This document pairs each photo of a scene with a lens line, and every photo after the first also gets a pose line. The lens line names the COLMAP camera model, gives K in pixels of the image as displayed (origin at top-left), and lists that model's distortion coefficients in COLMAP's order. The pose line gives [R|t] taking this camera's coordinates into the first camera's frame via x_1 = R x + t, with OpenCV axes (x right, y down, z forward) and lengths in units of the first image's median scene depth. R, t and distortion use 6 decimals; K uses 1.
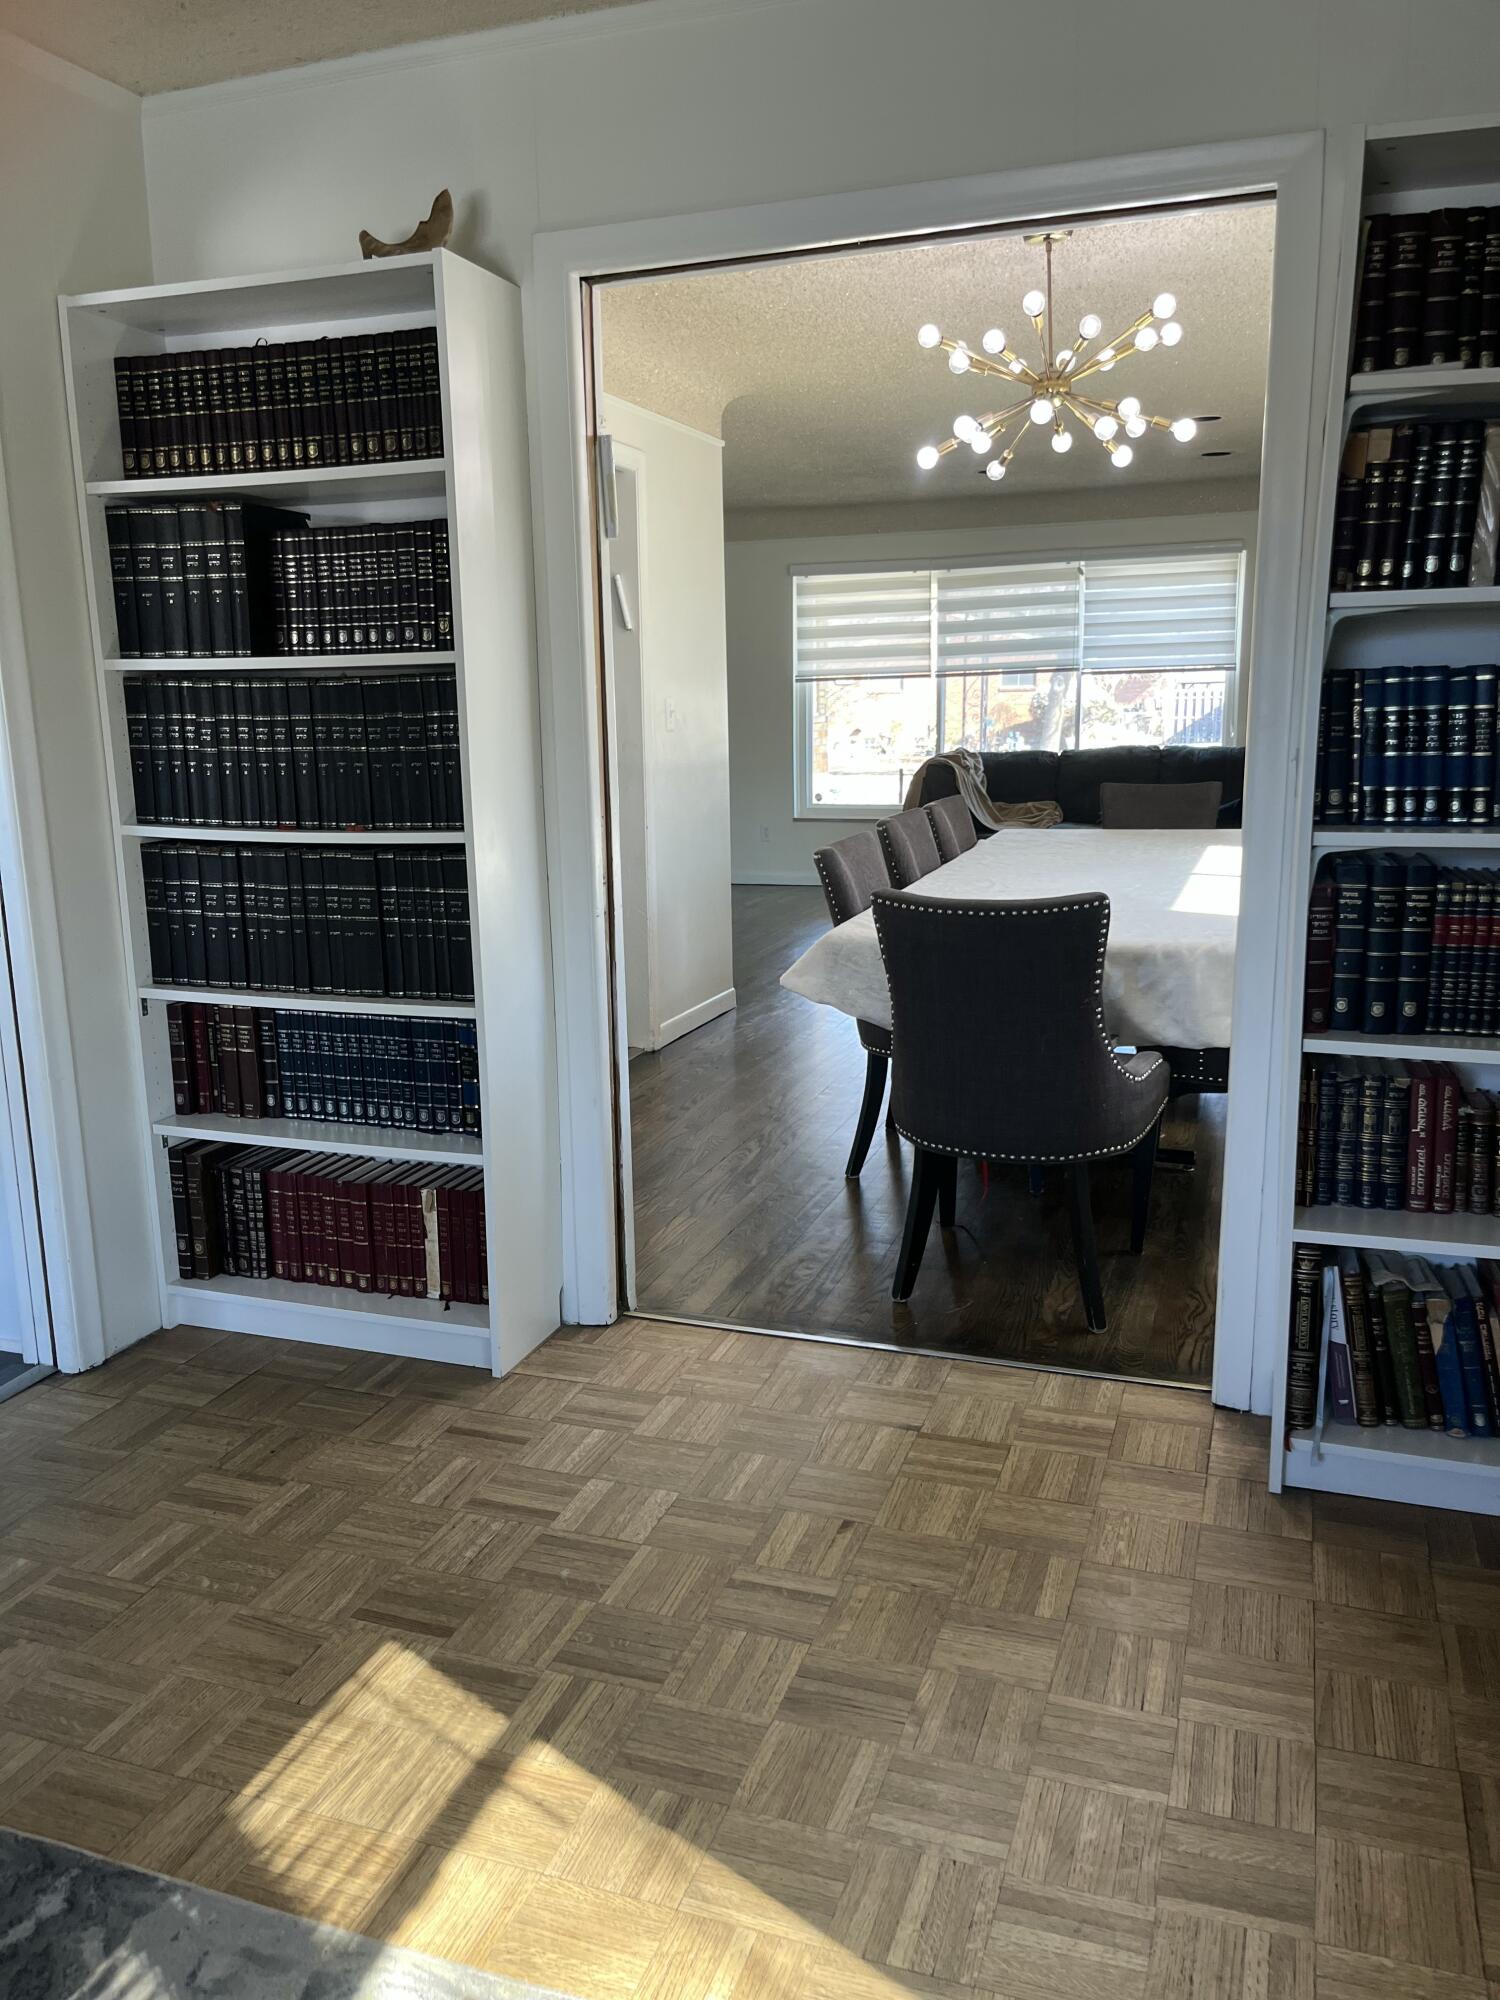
lens RADIAL K [[1508.6, 0, 750.0], [0, 1508.6, 1000.0], [0, 0, 1]] dist [0.000944, -0.003832]
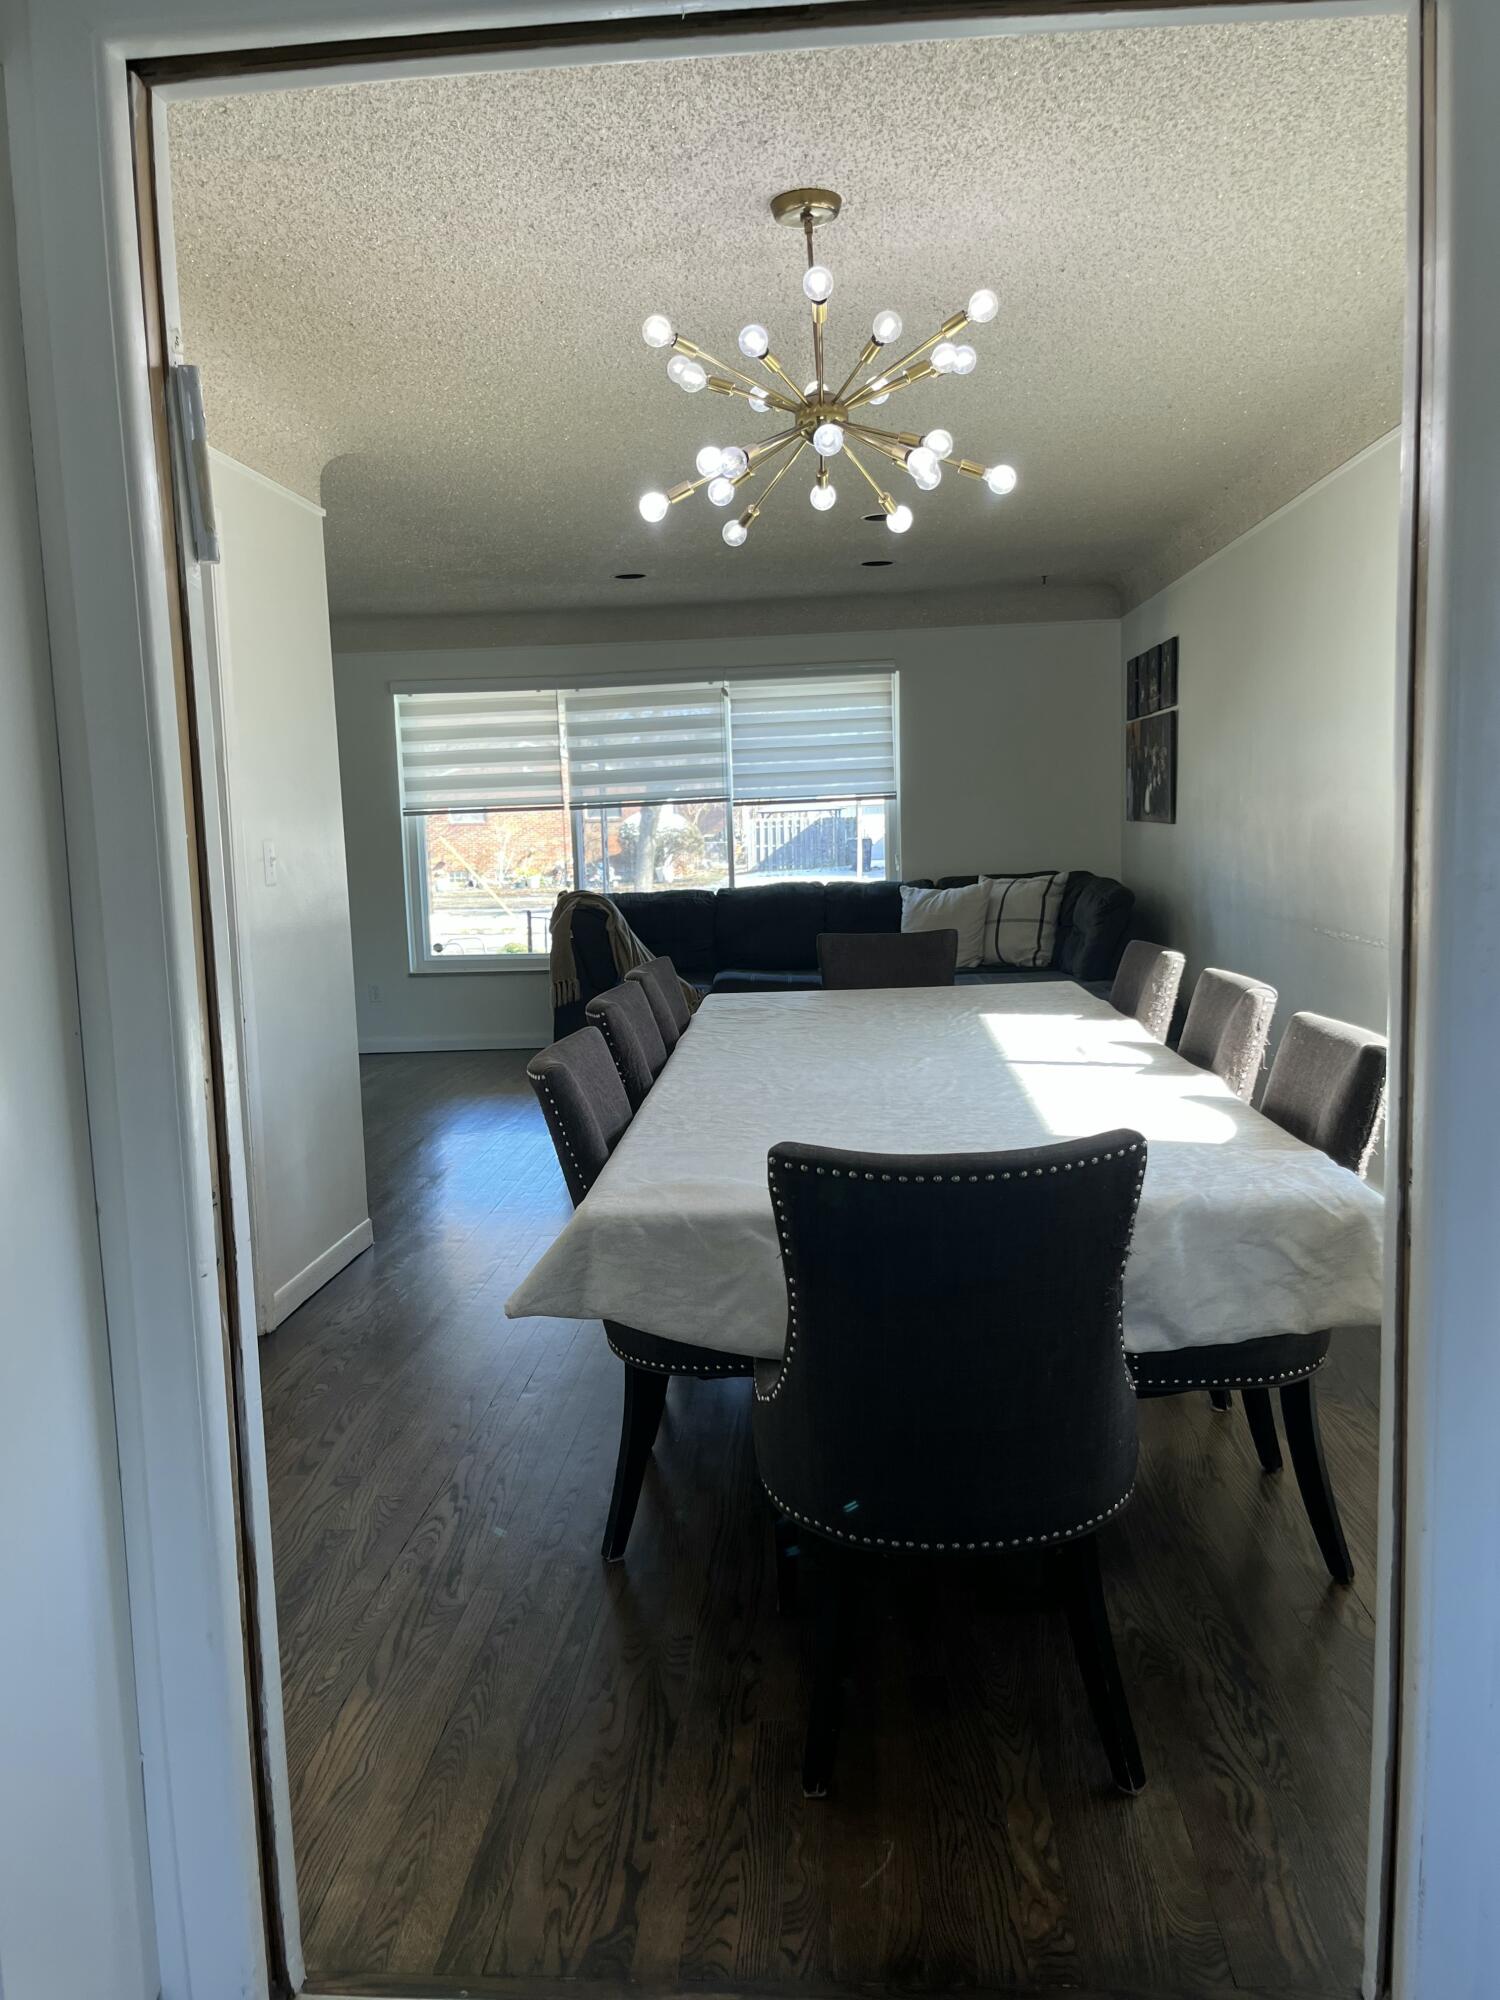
lens RADIAL K [[1490.0, 0, 756.5], [0, 1490.0, 990.7], [0, 0, 1]] dist [0.055016, -0.083658]
pose [[0.959186, -0.043117, 0.279471, -0.020904], [0.067884, 0.994517, -0.079550, -0.034602], [-0.274508, 0.095275, 0.956853, 0.158973]]
